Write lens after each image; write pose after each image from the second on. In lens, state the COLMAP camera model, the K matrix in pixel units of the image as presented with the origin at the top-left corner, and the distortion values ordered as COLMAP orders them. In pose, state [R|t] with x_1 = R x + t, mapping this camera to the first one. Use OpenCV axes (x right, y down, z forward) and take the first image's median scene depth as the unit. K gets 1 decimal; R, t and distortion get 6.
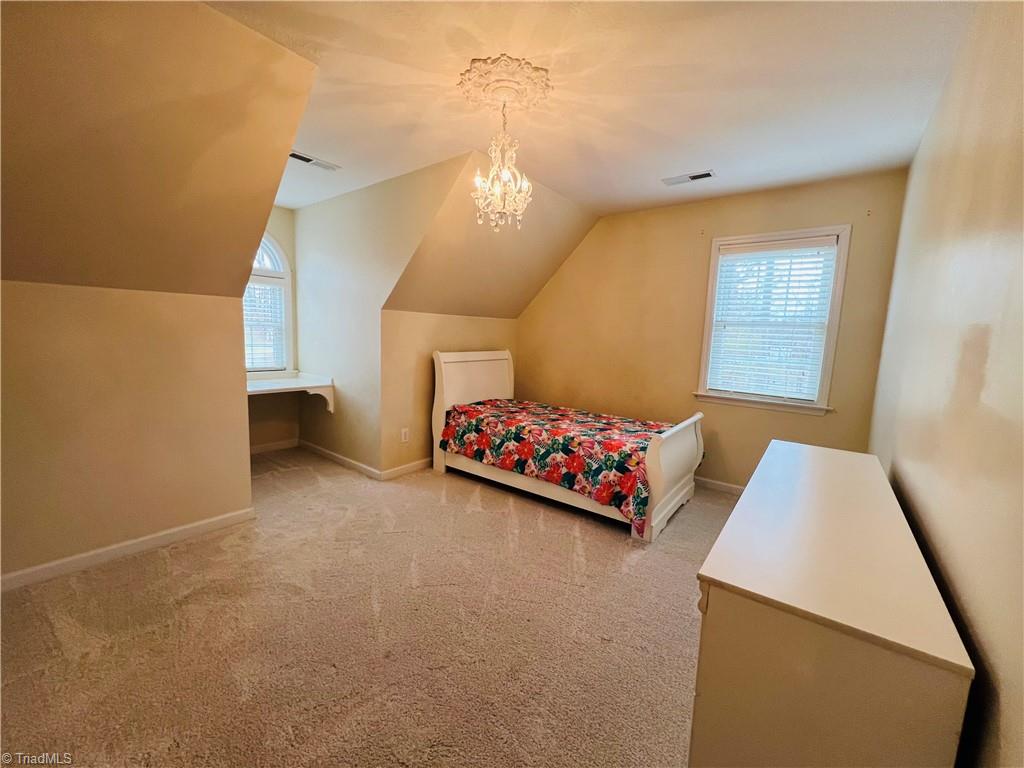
lens RADIAL K [[408.9, 0, 513.8], [0, 408.9, 386.9], [0, 0, 1]] dist [-0.002852, 0.000298]
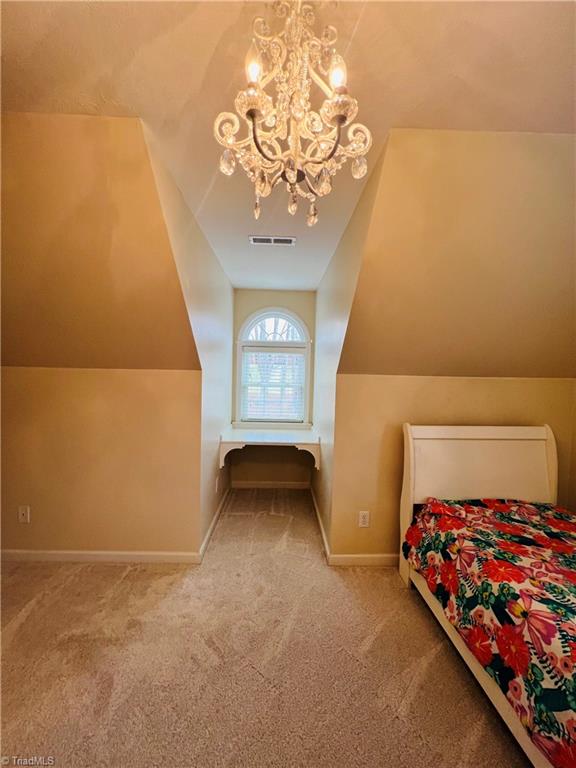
lens RADIAL K [[306.7, 0, 288.0], [0, 306.7, 384.0], [0, 0, 1]] dist [-0.002852, 0.000298]
pose [[0.636874, 0.008636, -0.770920, 0.121060], [-0.101335, 0.992200, -0.072600, -0.096860], [0.764280, 0.124358, 0.632781, 0.443976]]
